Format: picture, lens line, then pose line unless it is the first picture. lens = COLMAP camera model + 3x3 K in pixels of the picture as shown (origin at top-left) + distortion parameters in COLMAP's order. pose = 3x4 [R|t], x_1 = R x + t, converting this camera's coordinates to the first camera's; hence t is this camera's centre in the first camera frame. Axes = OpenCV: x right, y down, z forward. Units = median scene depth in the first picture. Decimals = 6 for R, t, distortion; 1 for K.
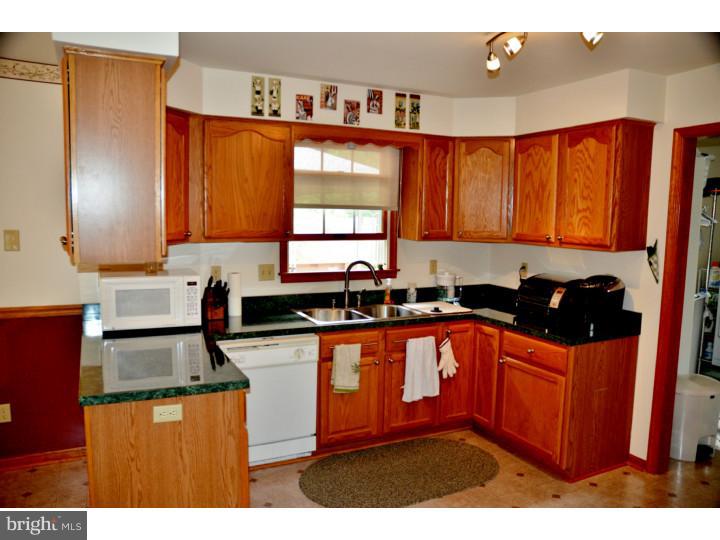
lens RADIAL K [[574.2, 0, 357.7], [0, 574.2, 281.6], [0, 0, 1]] dist [-0.131034, 0.146133]
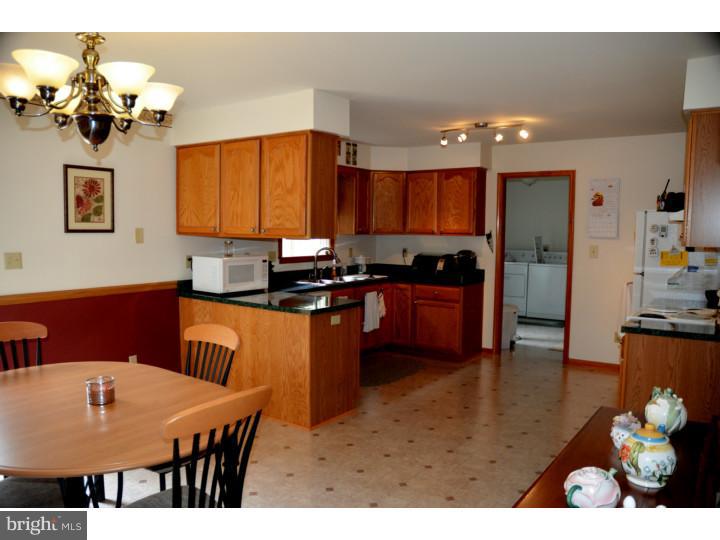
lens RADIAL K [[574.2, 0, 357.7], [0, 574.2, 281.6], [0, 0, 1]] dist [-0.131034, 0.146133]
pose [[0.883404, -0.053575, 0.465539, -0.693000], [0.061111, 0.998130, -0.001097, 0.066605], [-0.464610, 0.029419, 0.885027, -0.446331]]
